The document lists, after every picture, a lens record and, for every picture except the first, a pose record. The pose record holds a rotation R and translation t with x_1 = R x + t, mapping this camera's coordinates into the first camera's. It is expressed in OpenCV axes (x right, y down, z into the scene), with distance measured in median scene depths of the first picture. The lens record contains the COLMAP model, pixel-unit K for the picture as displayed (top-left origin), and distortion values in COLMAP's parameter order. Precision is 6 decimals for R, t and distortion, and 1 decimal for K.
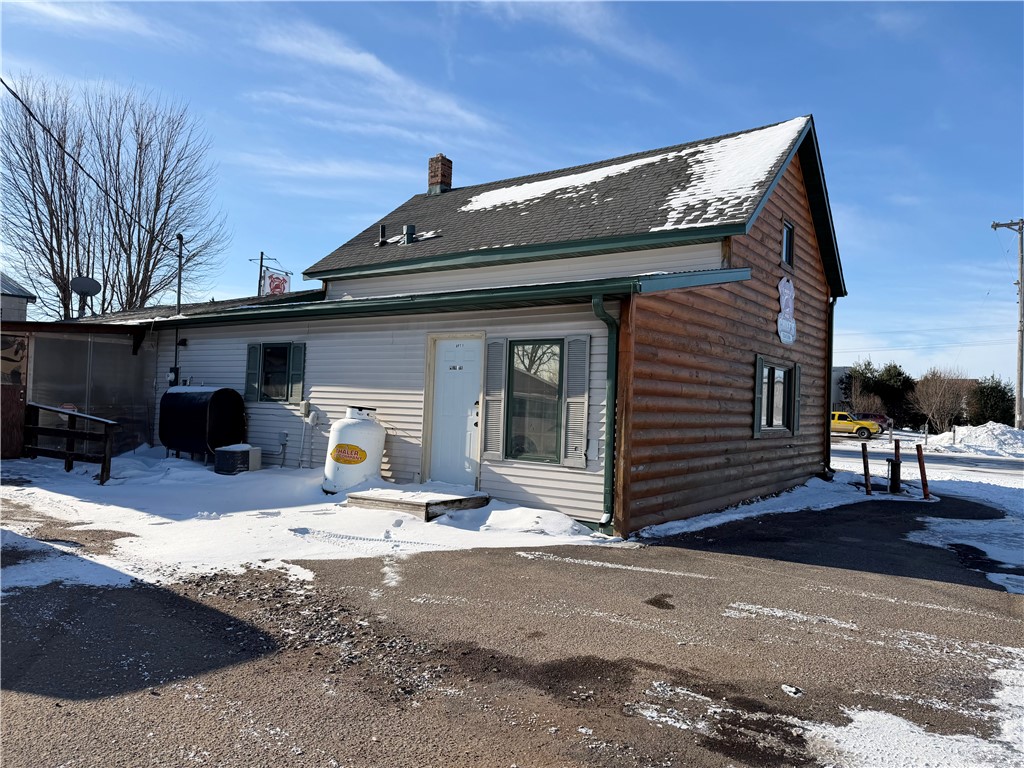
lens RADIAL K [[725.6, 0, 512.0], [0, 725.6, 384.0], [0, 0, 1]] dist [0.017336, -0.002818]
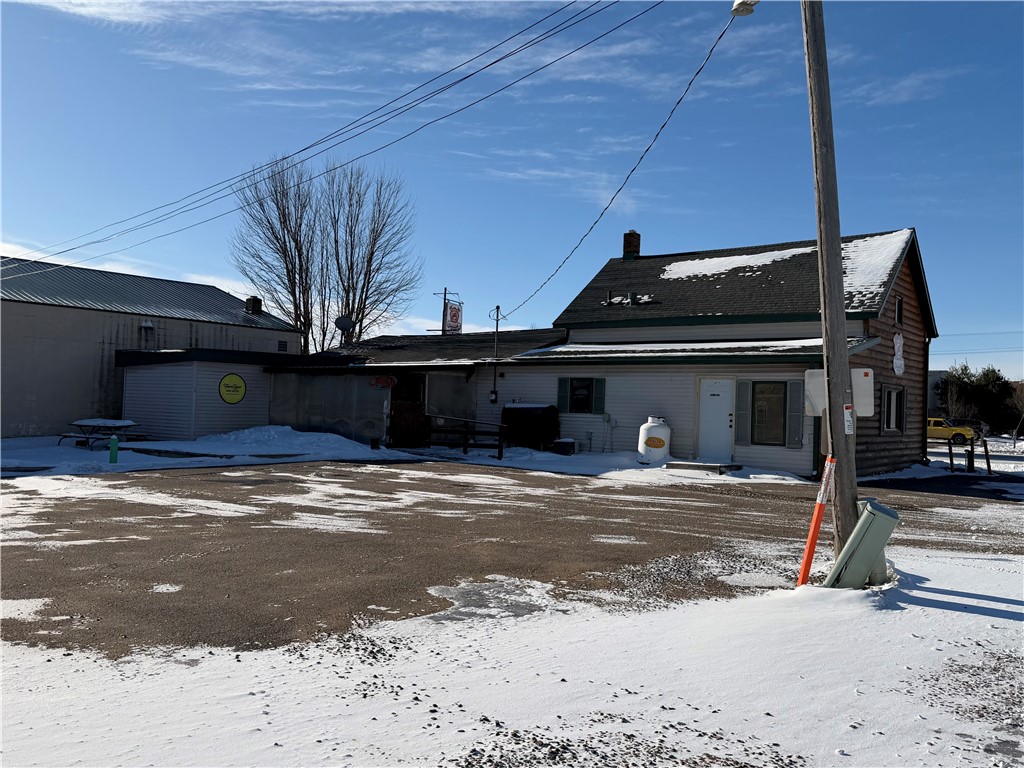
lens RADIAL K [[792.1, 0, 512.0], [0, 792.1, 384.0], [0, 0, 1]] dist [-0.000468, -0.074739]
pose [[0.997482, -0.002890, -0.070854, -0.308164], [0.002531, 0.999983, -0.005163, -0.028602], [0.070868, 0.004970, 0.997473, -0.694994]]
